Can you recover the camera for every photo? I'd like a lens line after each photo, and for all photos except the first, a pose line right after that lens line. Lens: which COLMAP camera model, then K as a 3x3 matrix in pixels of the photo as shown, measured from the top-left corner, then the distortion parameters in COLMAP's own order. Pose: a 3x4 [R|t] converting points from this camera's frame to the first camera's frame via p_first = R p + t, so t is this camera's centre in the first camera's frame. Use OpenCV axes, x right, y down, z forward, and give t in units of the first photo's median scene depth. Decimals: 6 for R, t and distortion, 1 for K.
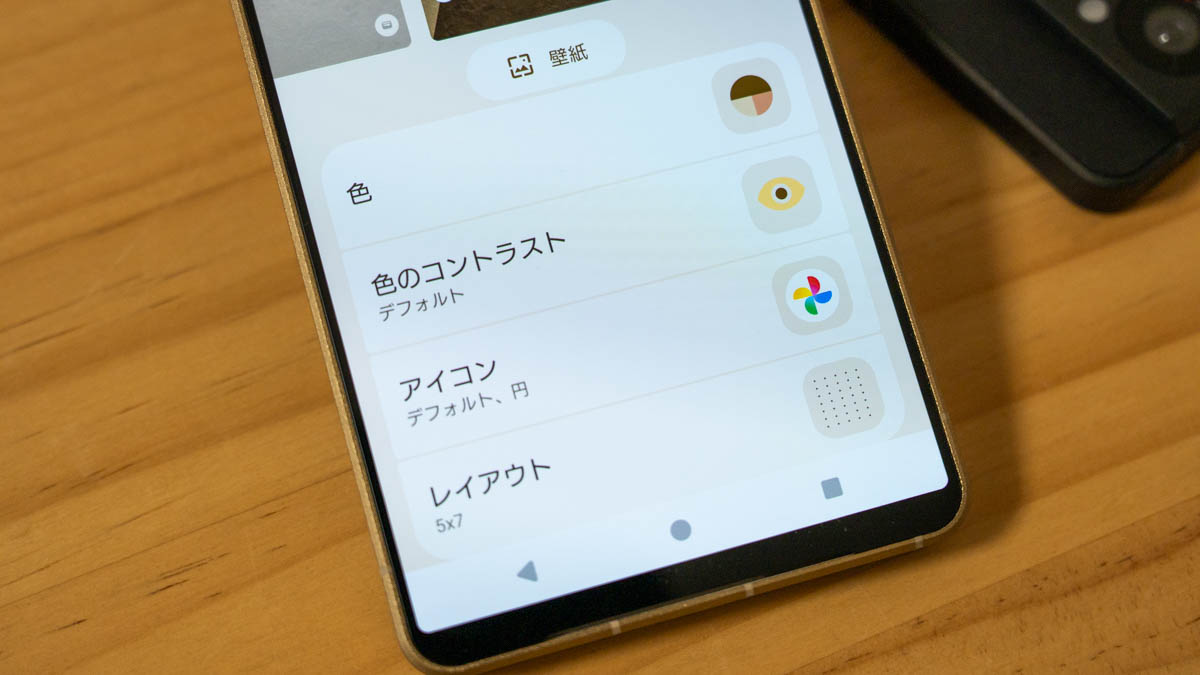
lens RADIAL K [[2088.9, 0, 600.0], [0, 2088.9, 337.5], [0, 0, 1]] dist [-0.014671, -0.051954]
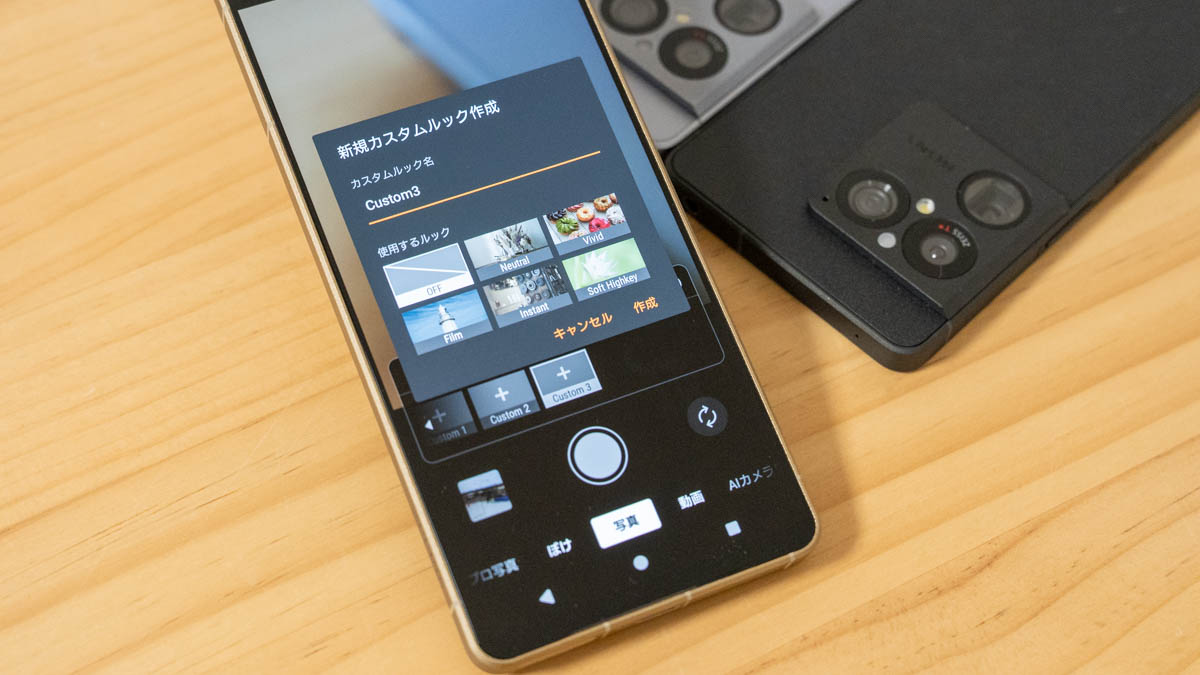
lens RADIAL K [[2128.5, 0, 600.0], [0, 2128.5, 337.5], [0, 0, 1]] dist [-0.060747, 0.313067]
pose [[0.996188, -0.065380, 0.057753, -0.073314], [0.071731, 0.990681, -0.115787, 0.085677], [-0.049644, 0.119488, 0.991594, -0.571256]]
